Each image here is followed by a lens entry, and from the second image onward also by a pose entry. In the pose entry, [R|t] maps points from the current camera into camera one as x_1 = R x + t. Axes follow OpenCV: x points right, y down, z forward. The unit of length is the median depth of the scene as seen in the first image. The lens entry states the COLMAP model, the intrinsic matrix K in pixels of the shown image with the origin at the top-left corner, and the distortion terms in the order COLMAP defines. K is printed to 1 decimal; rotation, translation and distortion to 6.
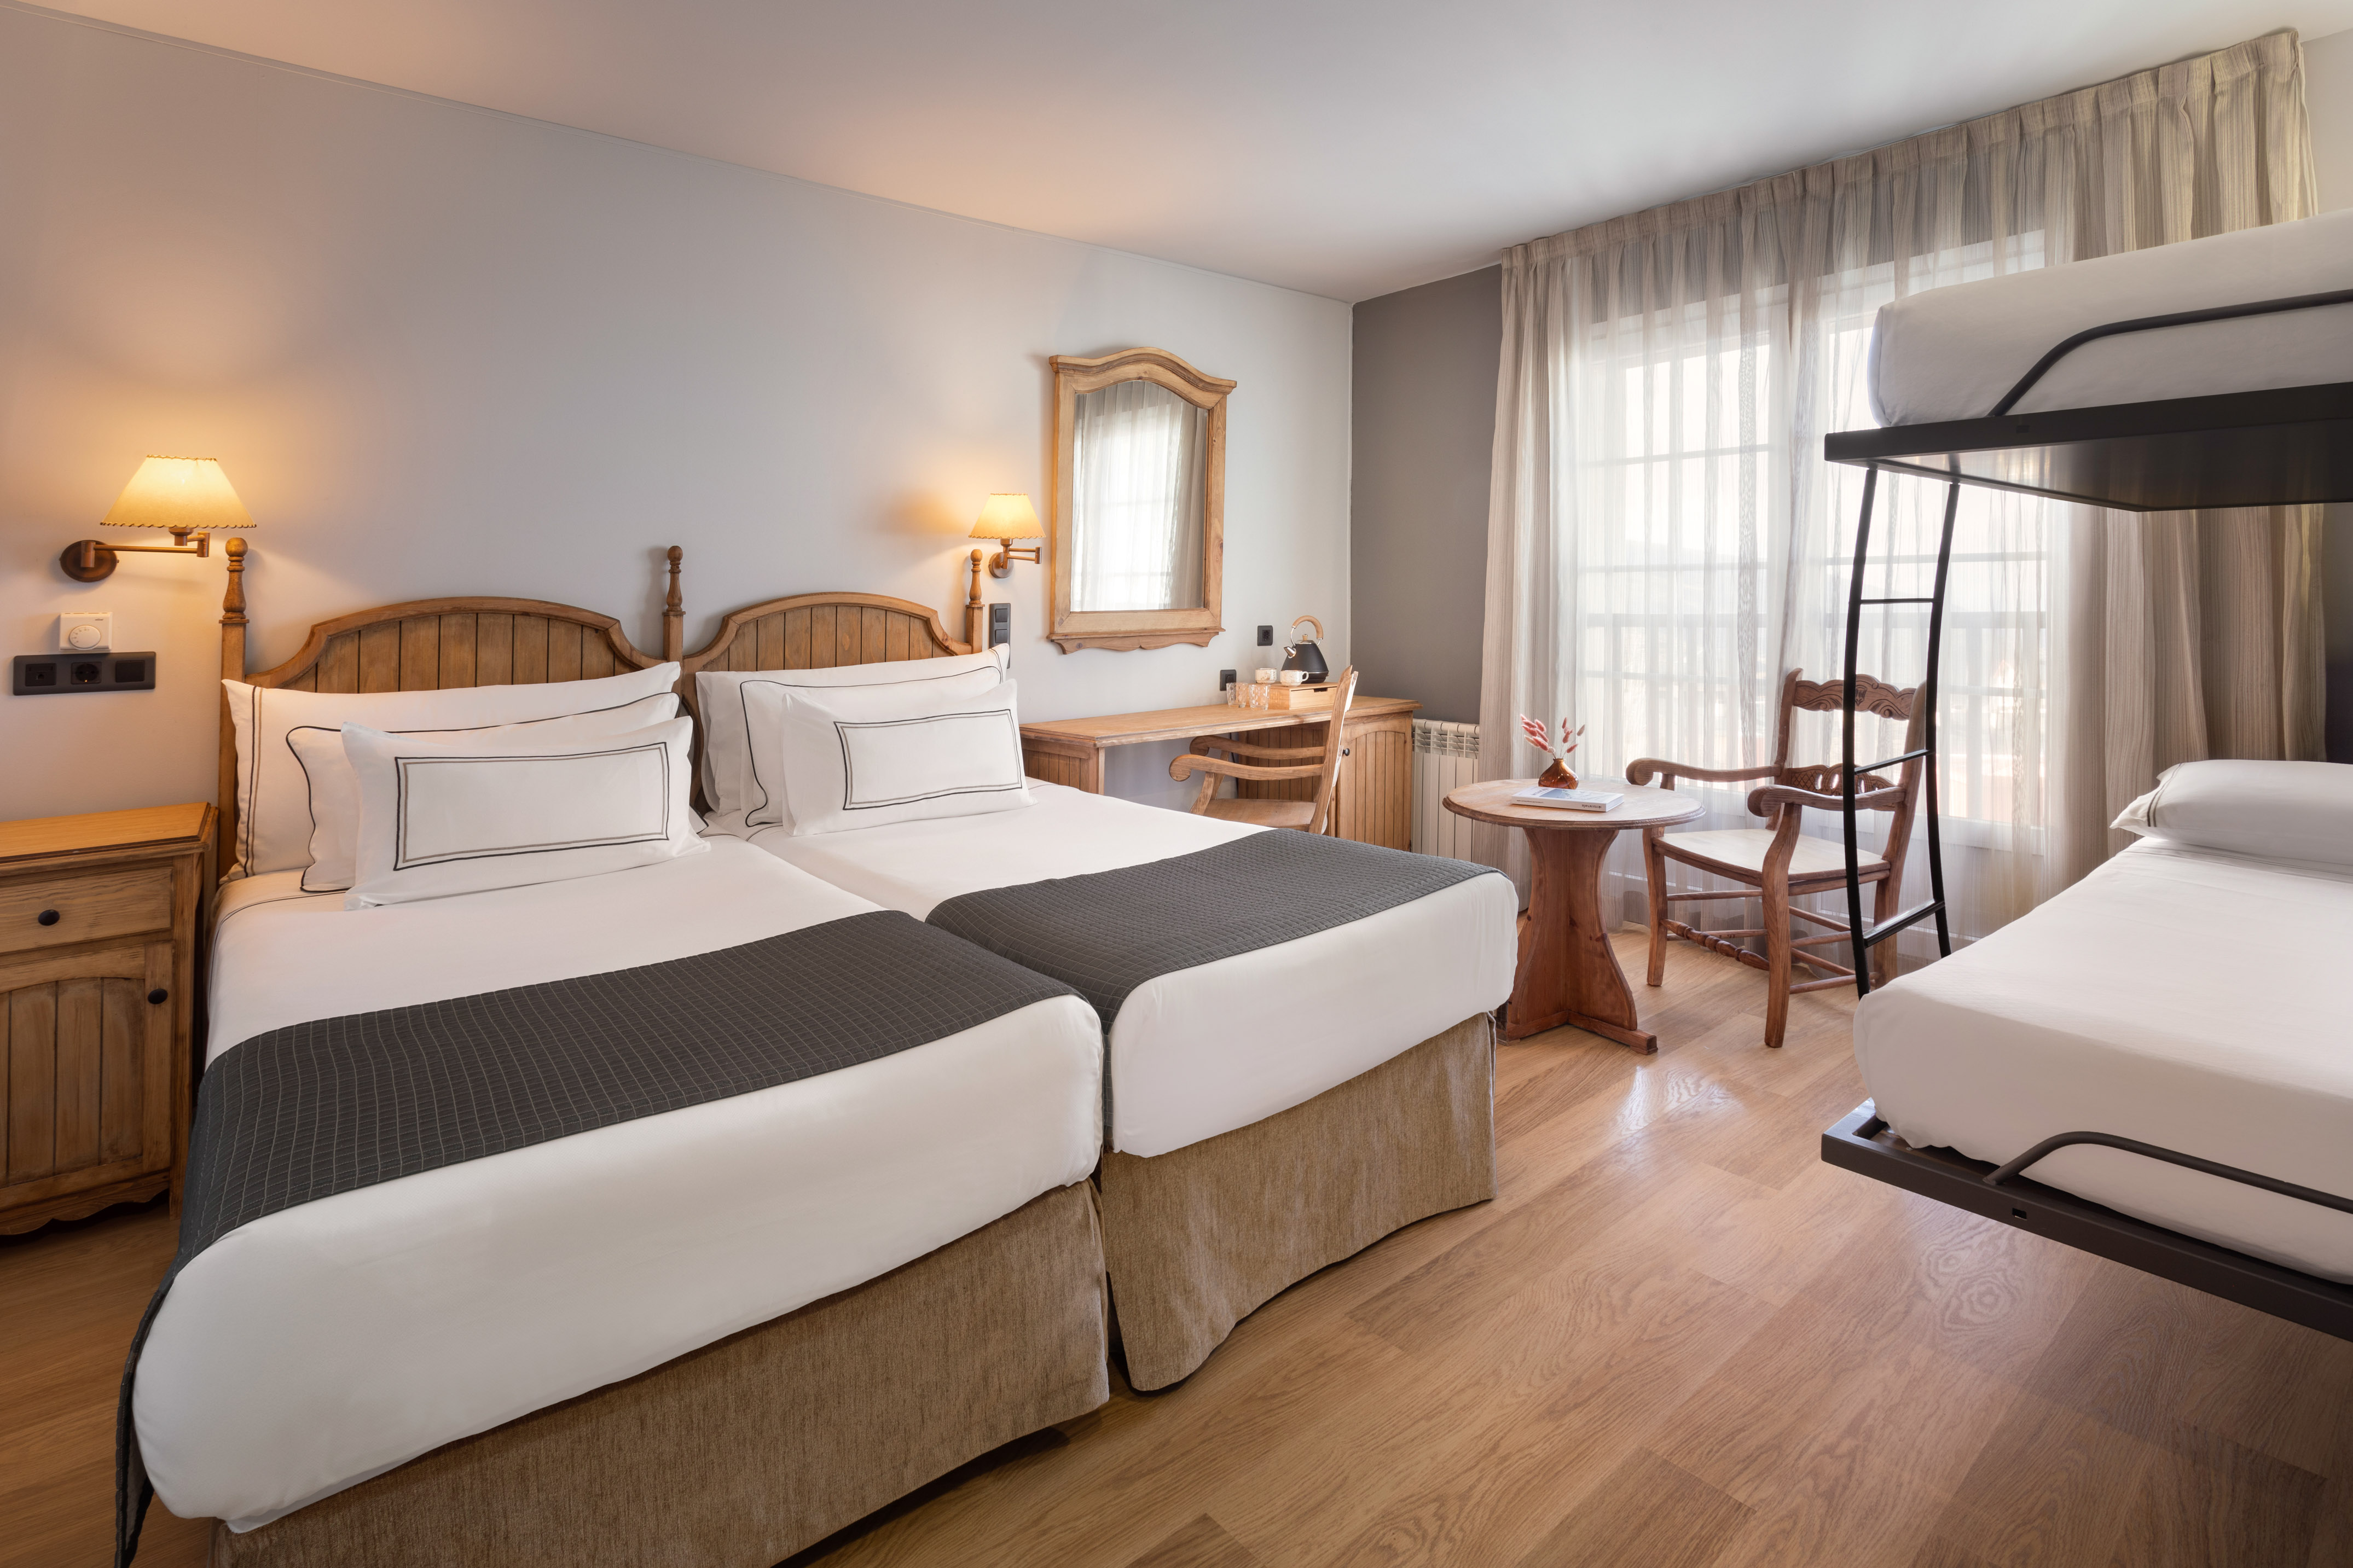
lens RADIAL K [[1137.9, 0, 1177.2], [0, 1137.9, 787.9], [0, 0, 1]] dist [-0.012536, 0.004384]
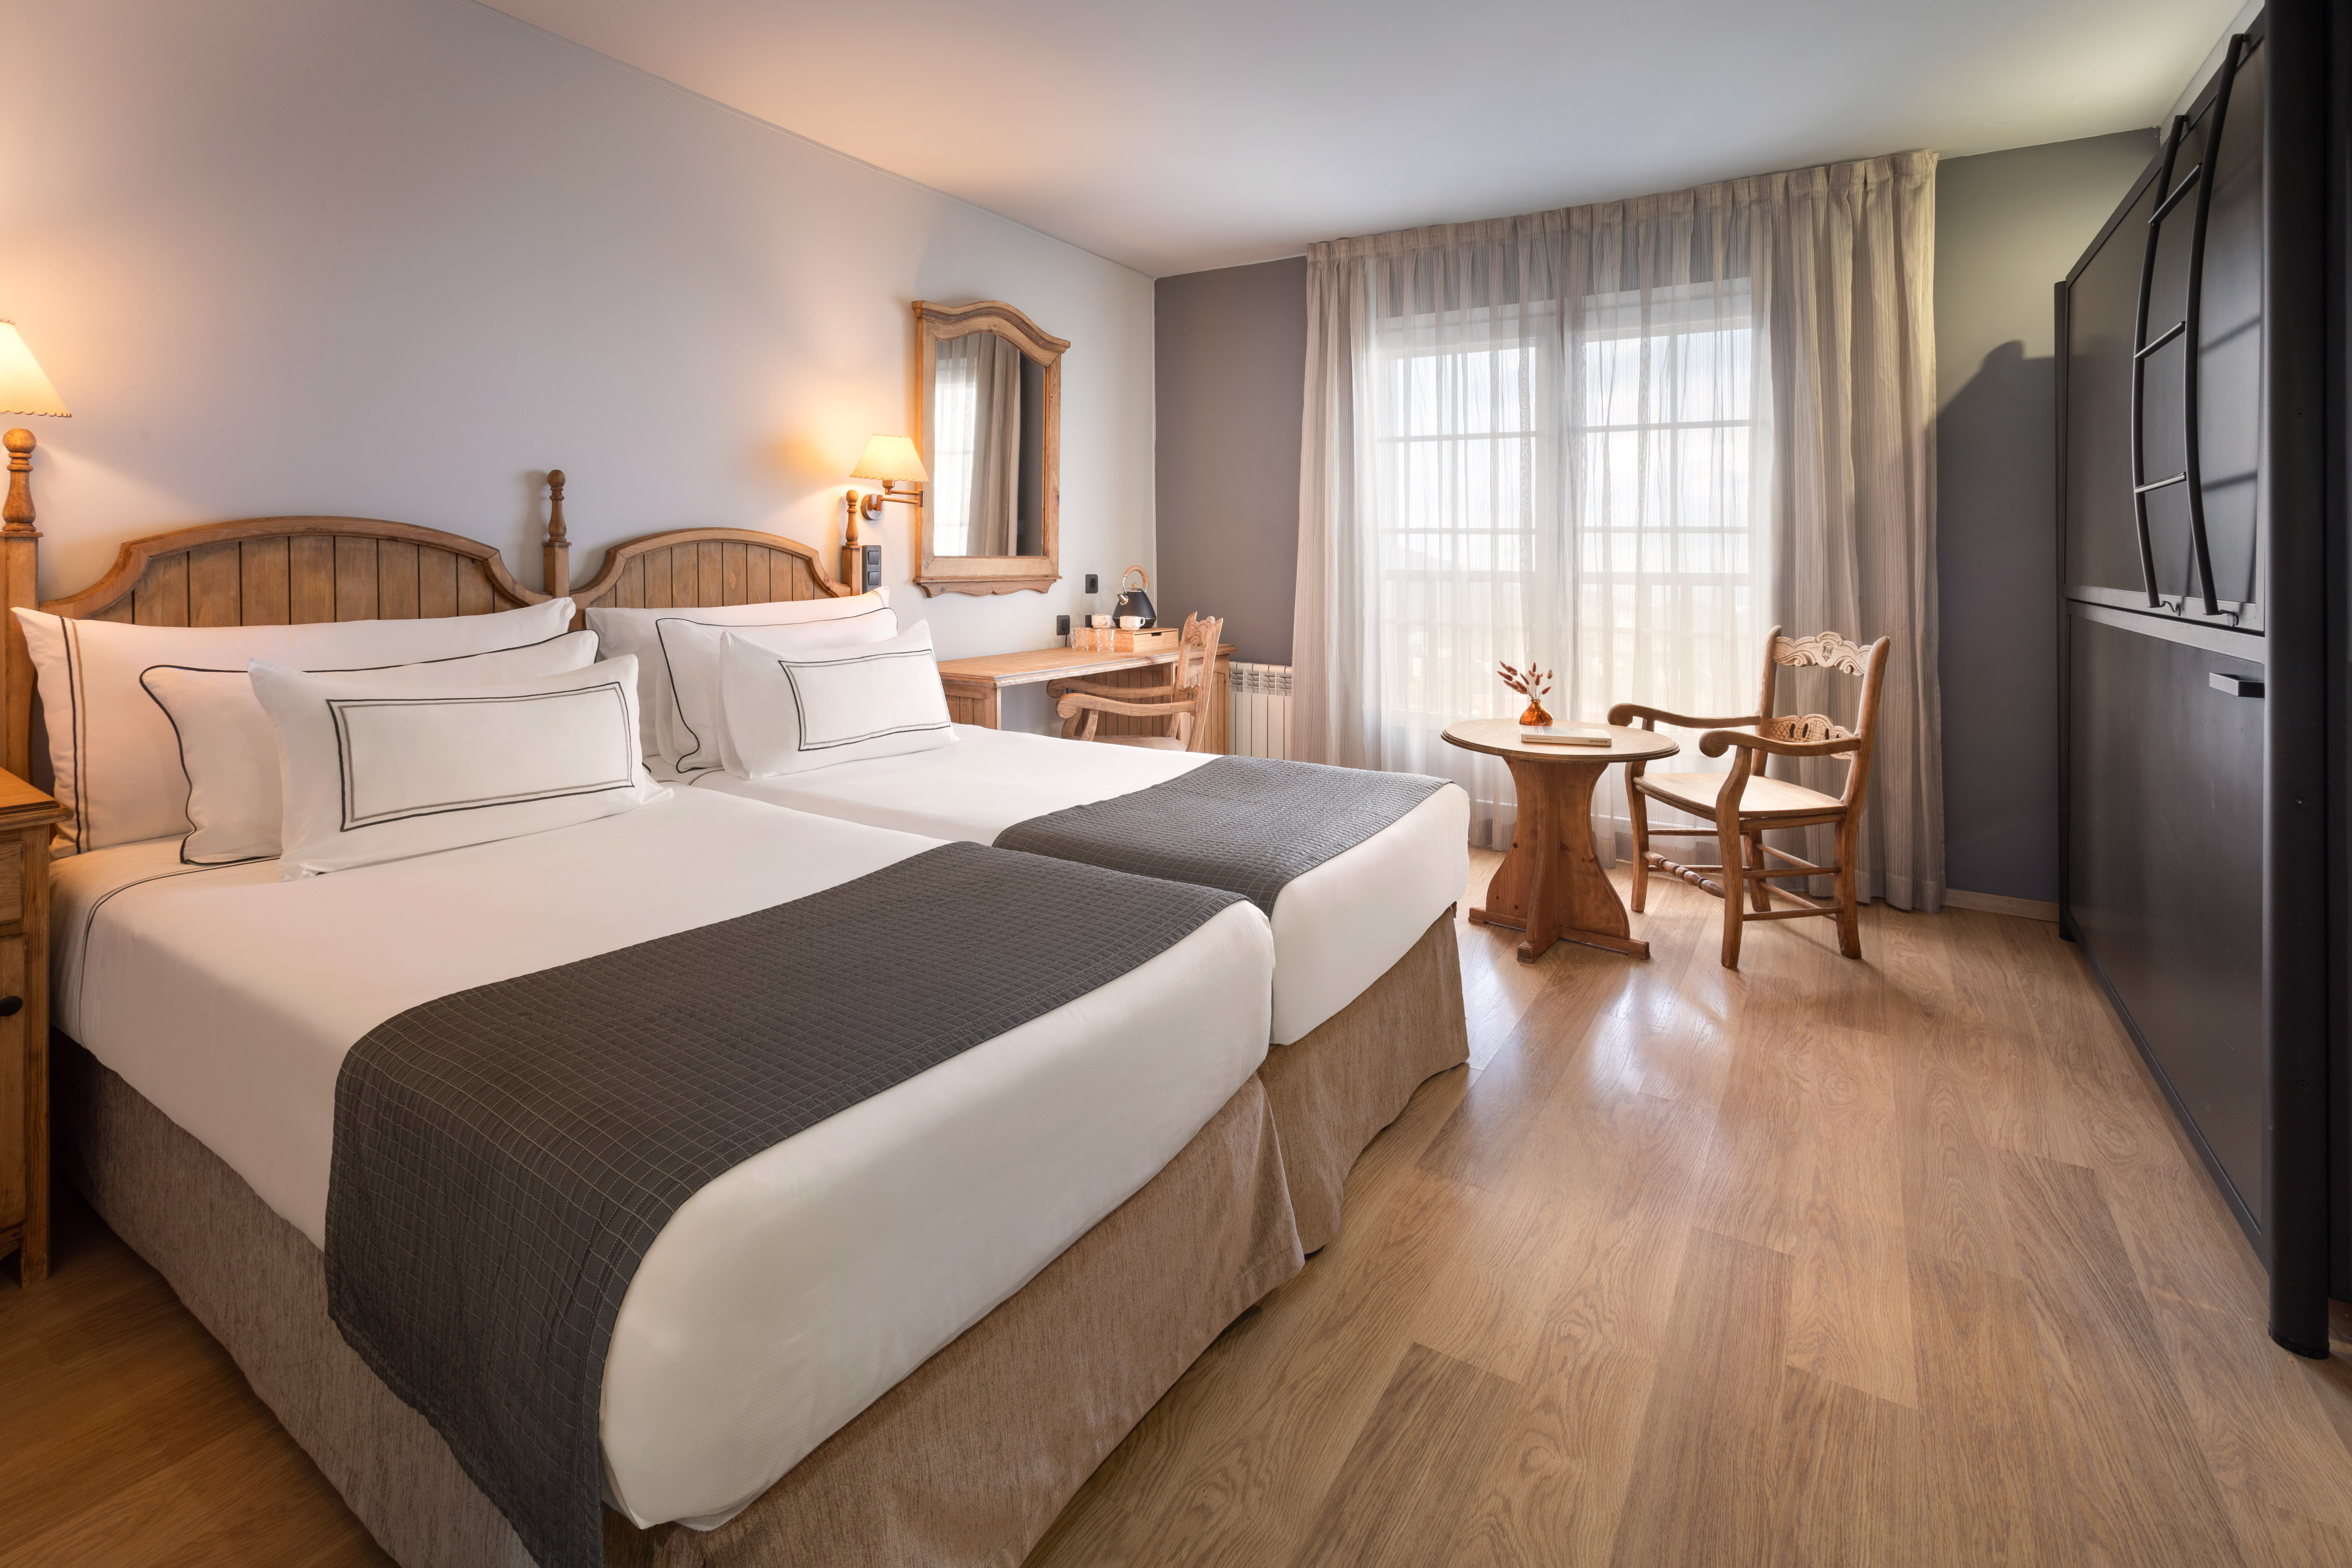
lens RADIAL K [[1059.8, 0, 1258.7], [0, 1059.8, 737.9], [0, 0, 1]] dist [0.000238, 0.001705]
pose [[0.950989, -0.027825, 0.307970, -0.189304], [0.025598, 0.999609, 0.011273, 0.007362], [-0.308163, -0.002837, 0.951329, 0.015600]]
